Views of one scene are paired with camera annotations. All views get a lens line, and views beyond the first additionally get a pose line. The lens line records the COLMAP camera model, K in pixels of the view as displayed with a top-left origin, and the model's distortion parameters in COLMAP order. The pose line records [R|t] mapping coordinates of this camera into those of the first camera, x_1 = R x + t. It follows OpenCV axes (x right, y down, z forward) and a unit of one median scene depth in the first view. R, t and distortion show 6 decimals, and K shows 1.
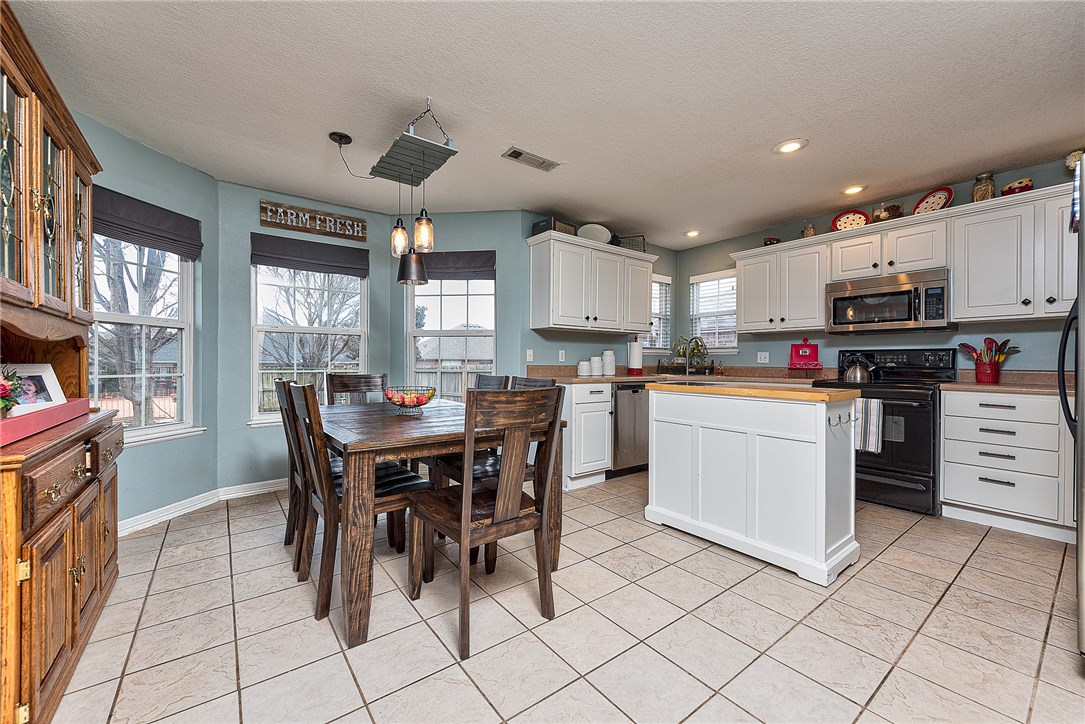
lens RADIAL K [[424.1, 0, 538.9], [0, 424.1, 360.6], [0, 0, 1]] dist [-0.001010, -0.000413]
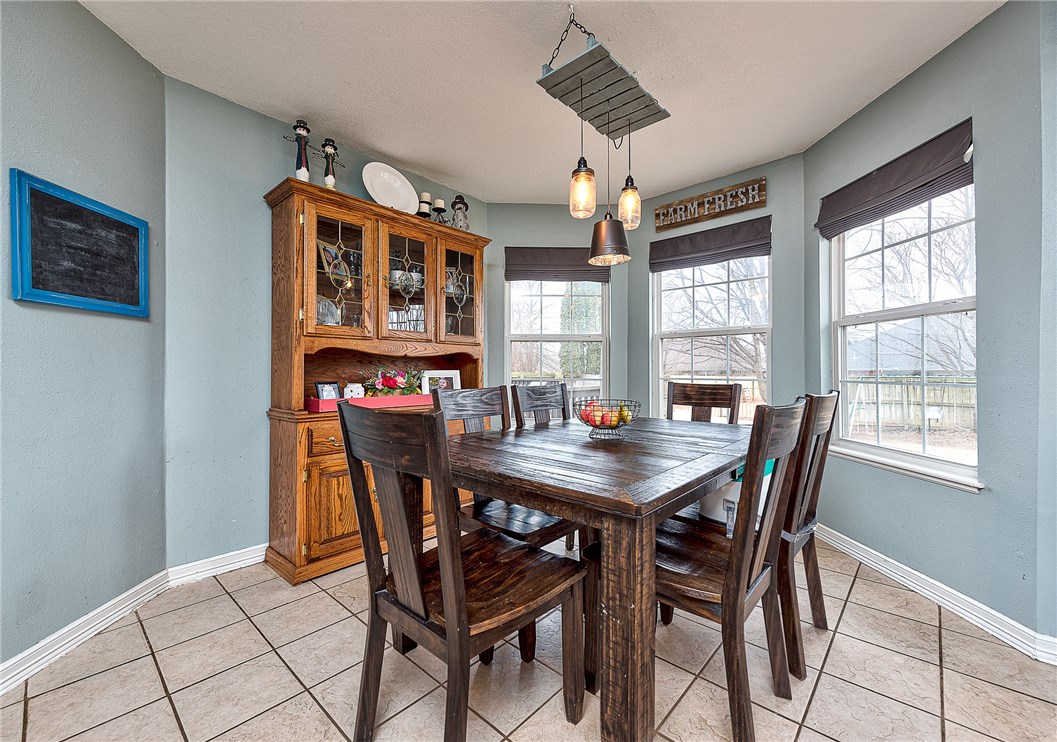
lens RADIAL K [[438.9, 0, 525.1], [0, 438.9, 369.9], [0, 0, 1]] dist [0.001106, -0.000022]
pose [[0.178236, -0.003278, -0.983982, 0.268819], [-0.004408, 0.999982, -0.004130, 0.007751], [0.983978, 0.005074, 0.178219, 0.462243]]
